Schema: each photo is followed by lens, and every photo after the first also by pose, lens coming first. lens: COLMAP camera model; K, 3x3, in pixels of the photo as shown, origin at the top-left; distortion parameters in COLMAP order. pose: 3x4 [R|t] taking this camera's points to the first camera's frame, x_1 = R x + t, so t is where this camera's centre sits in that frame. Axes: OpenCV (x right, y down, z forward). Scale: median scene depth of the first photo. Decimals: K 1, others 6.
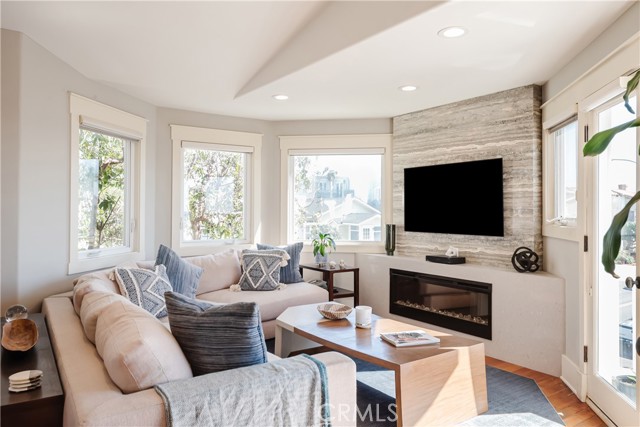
lens RADIAL K [[444.0, 0, 324.4], [0, 444.0, 211.1], [0, 0, 1]] dist [0.074589, -0.010067]
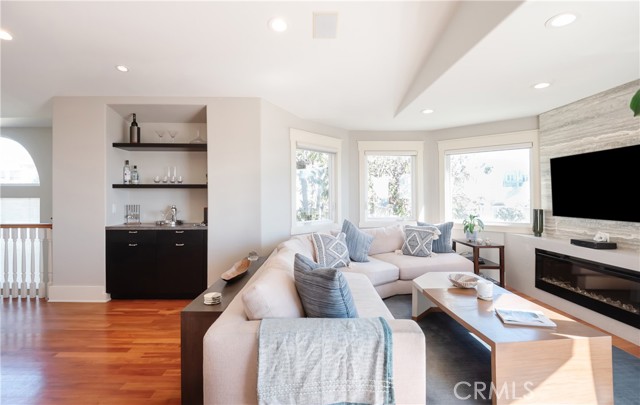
lens RADIAL K [[293.3, 0, 337.0], [0, 293.3, 192.1], [0, 0, 1]] dist [-0.008869, -0.006770]
pose [[0.853193, -0.010374, -0.521492, 0.122149], [0.001417, 0.999845, -0.017570, -0.001125], [0.521593, 0.014251, 0.853075, 0.121803]]
